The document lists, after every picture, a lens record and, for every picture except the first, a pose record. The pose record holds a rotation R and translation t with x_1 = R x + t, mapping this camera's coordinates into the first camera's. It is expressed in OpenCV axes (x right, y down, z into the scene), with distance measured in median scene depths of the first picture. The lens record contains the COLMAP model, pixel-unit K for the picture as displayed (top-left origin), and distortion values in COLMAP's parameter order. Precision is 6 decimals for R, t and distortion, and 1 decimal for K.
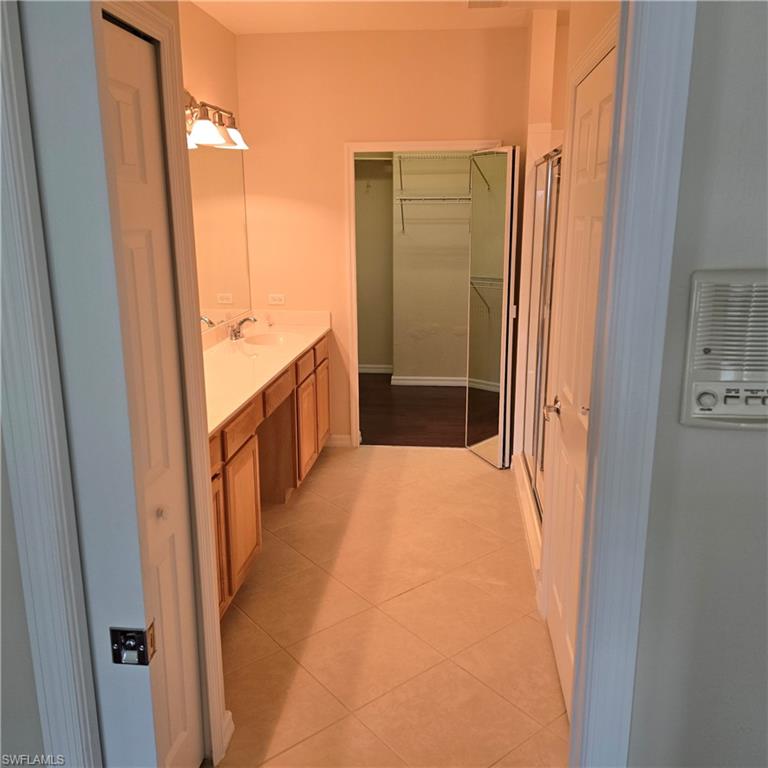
lens RADIAL K [[708.1, 0, 381.8], [0, 708.1, 383.6], [0, 0, 1]] dist [-0.000201, 0.000000]
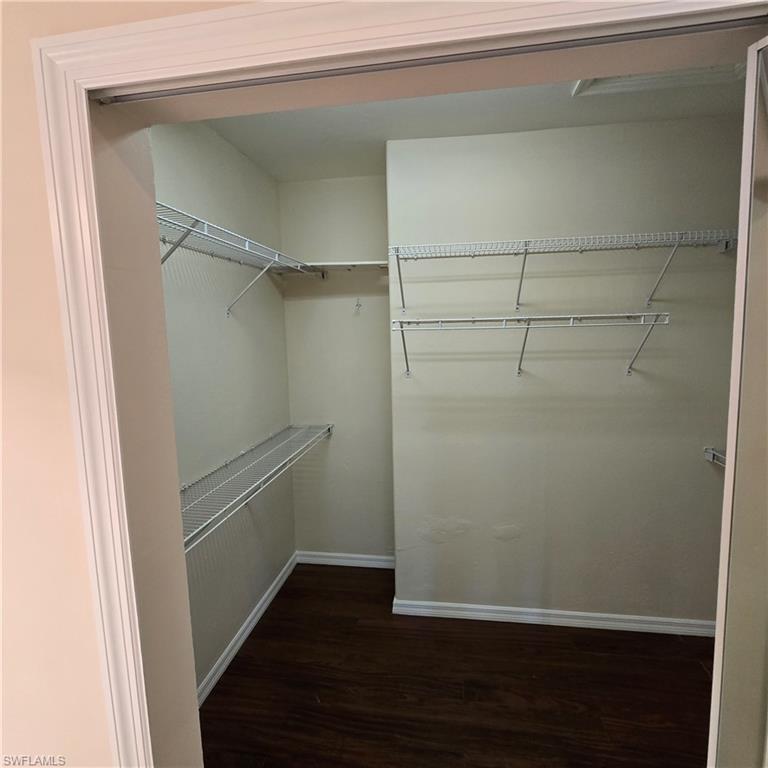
lens RADIAL K [[433.8, 0, 385.6], [0, 433.8, 381.9], [0, 0, 1]] dist [0.028712, -0.000675]
pose [[0.999795, -0.020078, -0.002768, 0.012091], [0.019677, 0.994277, -0.105006, -0.166539], [0.004860, 0.104930, 0.994468, 0.617594]]
